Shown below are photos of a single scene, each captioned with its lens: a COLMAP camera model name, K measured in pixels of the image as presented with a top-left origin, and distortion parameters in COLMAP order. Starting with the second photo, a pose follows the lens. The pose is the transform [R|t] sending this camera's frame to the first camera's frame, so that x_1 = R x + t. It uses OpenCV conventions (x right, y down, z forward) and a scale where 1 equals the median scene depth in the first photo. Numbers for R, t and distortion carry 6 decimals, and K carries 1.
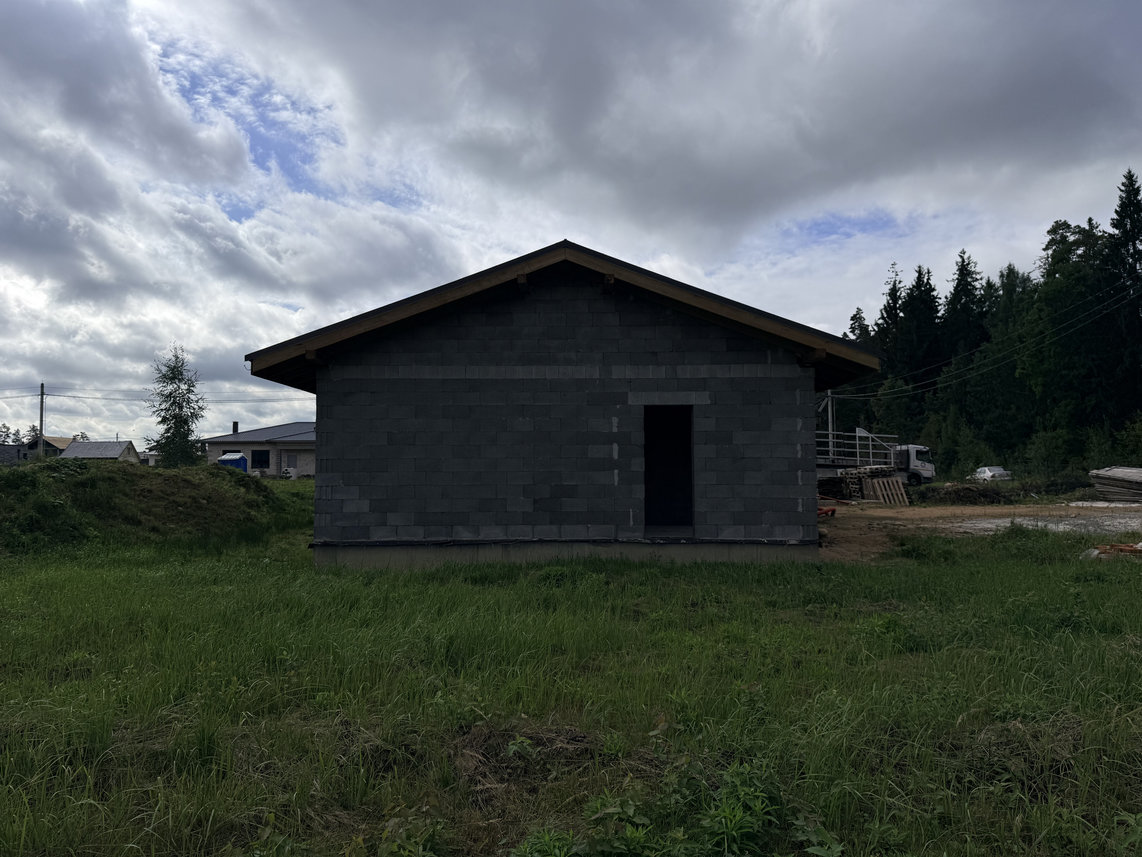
lens RADIAL K [[800.2, 0, 570.2], [0, 800.2, 431.2], [0, 0, 1]] dist [0.112045, -0.151808]
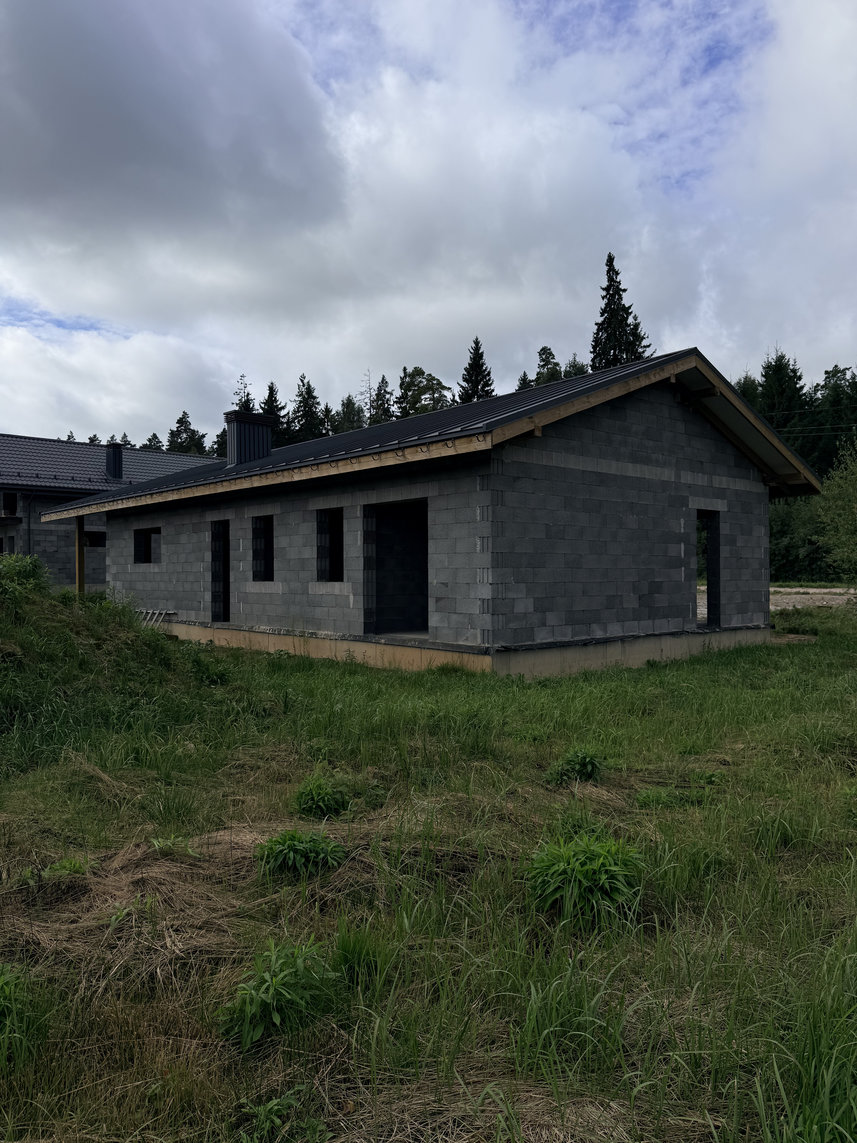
lens RADIAL K [[800.9, 0, 428.5], [0, 800.9, 571.5], [0, 0, 1]] dist [0.112045, -0.151808]
pose [[0.750483, 0.003317, 0.660881, -0.934409], [-0.033330, 0.998905, 0.032836, 0.029723], [-0.660048, -0.046670, 0.749772, 0.408953]]
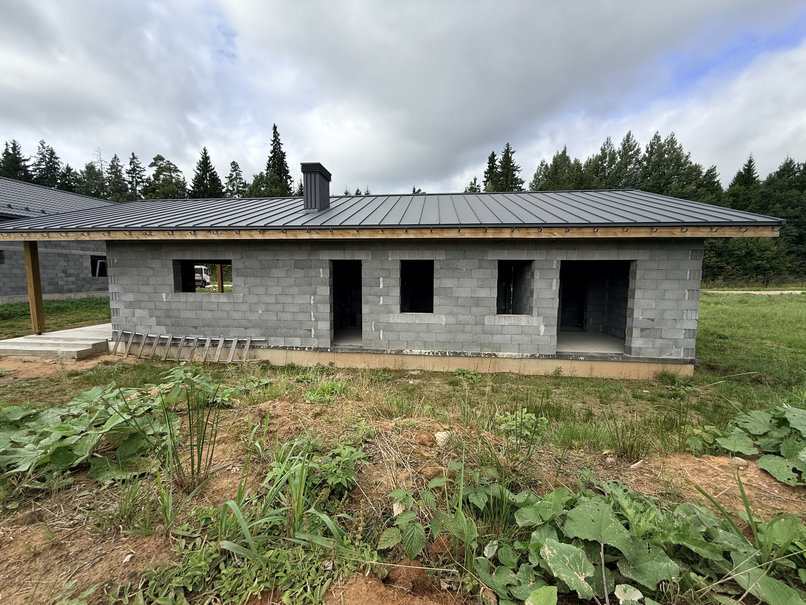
lens RADIAL K [[314.3, 0, 400.6], [0, 314.3, 302.5], [0, 0, 1]] dist [0.000644, -0.000064]
pose [[0.106510, -0.091997, 0.990047, -0.896688], [-0.058688, 0.993393, 0.098622, 0.016311], [-0.992578, -0.068608, 0.100407, 1.457109]]
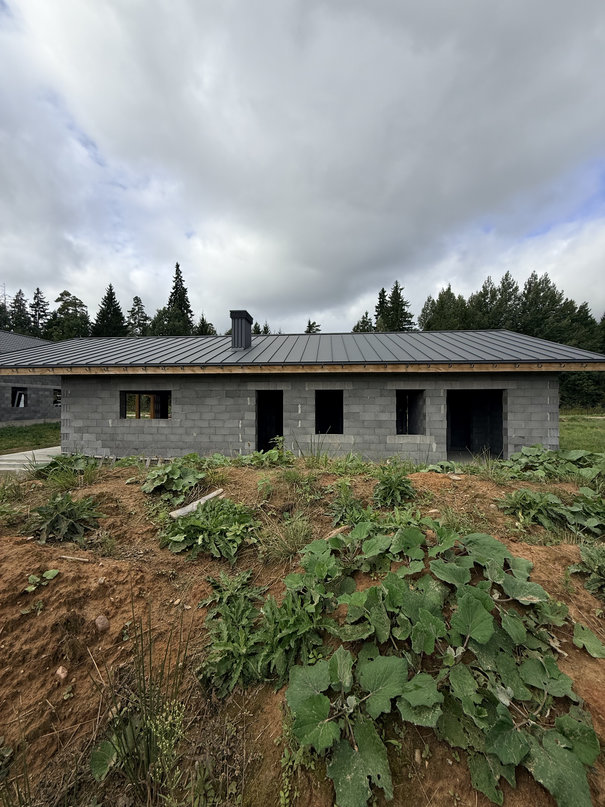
lens RADIAL K [[314.7, 0, 302.5], [0, 314.7, 403.5], [0, 0, 1]] dist [0.000644, -0.000064]
pose [[0.081197, -0.003389, 0.996692, -1.013785], [-0.052832, 0.998574, 0.007700, 0.021540], [-0.995297, -0.053282, 0.080902, 1.490844]]
